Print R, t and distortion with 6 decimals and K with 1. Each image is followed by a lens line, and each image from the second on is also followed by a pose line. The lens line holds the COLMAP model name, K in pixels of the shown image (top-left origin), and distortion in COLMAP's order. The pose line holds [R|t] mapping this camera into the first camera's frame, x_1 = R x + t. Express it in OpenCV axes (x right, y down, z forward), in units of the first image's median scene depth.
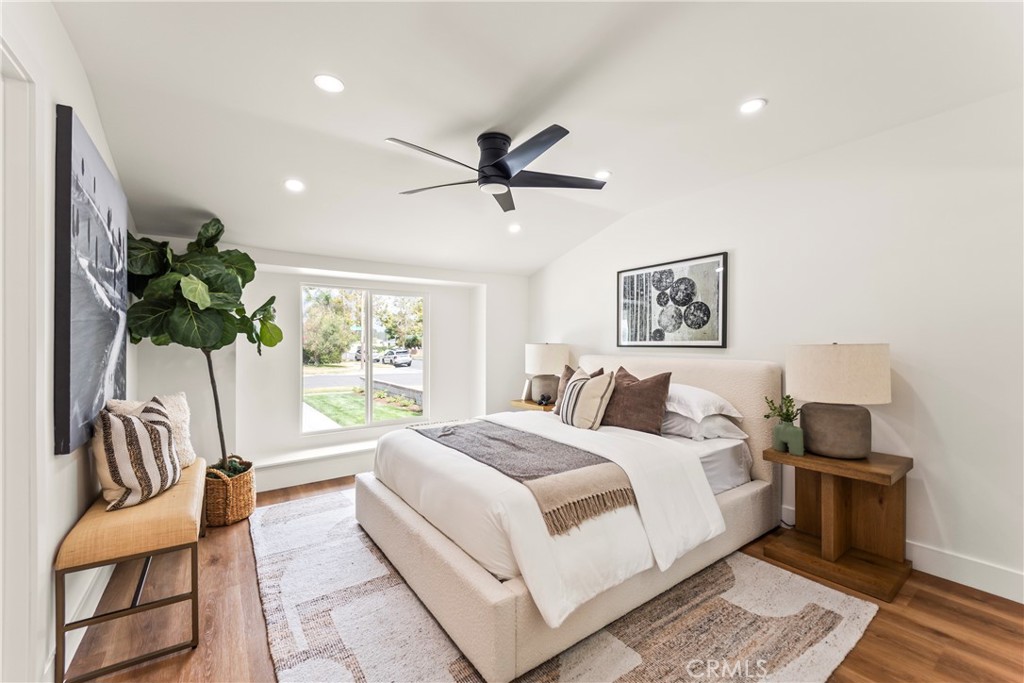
lens RADIAL K [[413.9, 0, 514.1], [0, 413.9, 345.7], [0, 0, 1]] dist [0.013898, -0.003703]
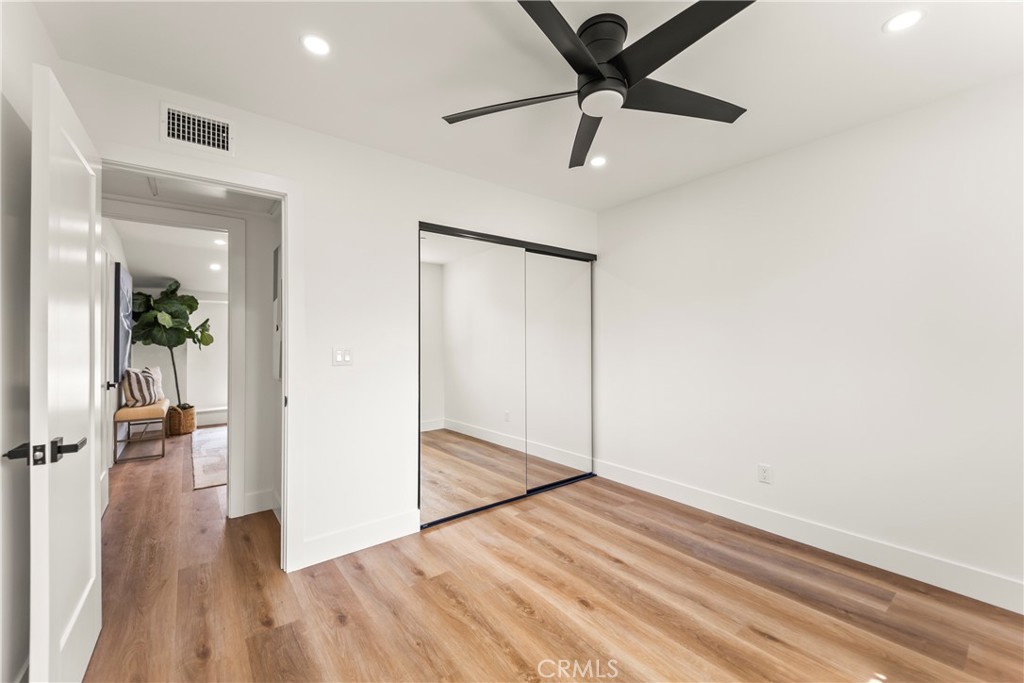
lens RADIAL K [[413.9, 0, 511.1], [0, 413.9, 337.3], [0, 0, 1]] dist [0.013898, -0.003703]
pose [[0.999299, -0.005373, 0.037039, 0.909013], [0.005973, 0.999852, -0.016103, 0.004718], [-0.036947, 0.016313, 0.999184, -1.173121]]
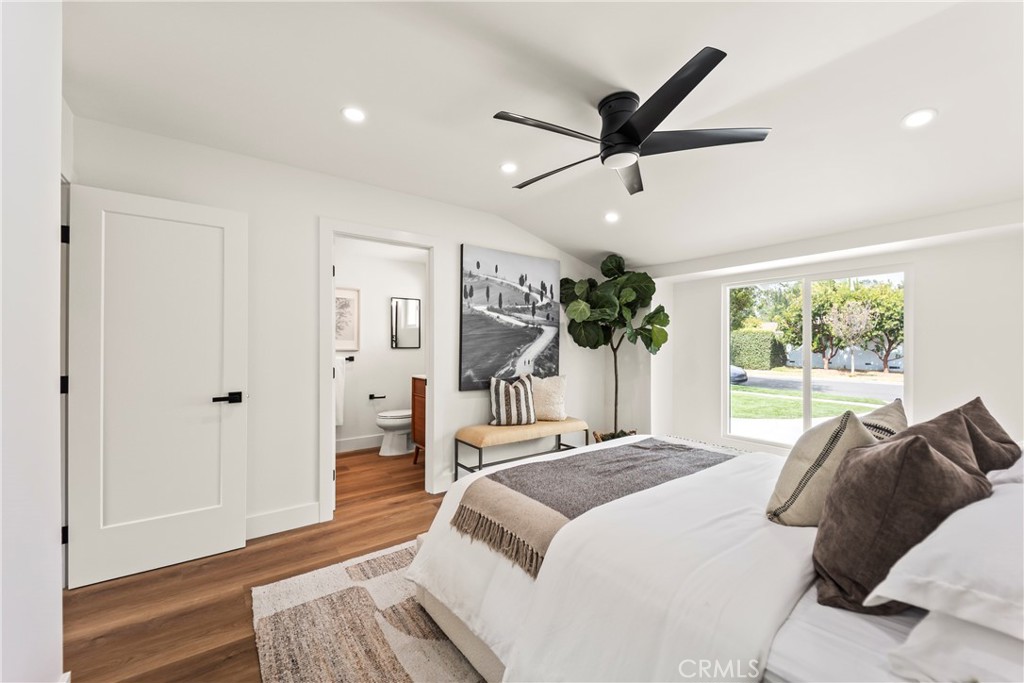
lens RADIAL K [[413.9, 0, 512.6], [0, 413.9, 341.1], [0, 0, 1]] dist [0.013898, -0.003703]
pose [[0.026011, -0.004604, -0.999651, 0.752217], [-0.002522, 0.999986, -0.004671, -0.009909], [0.999658, 0.002643, 0.025999, 0.720970]]
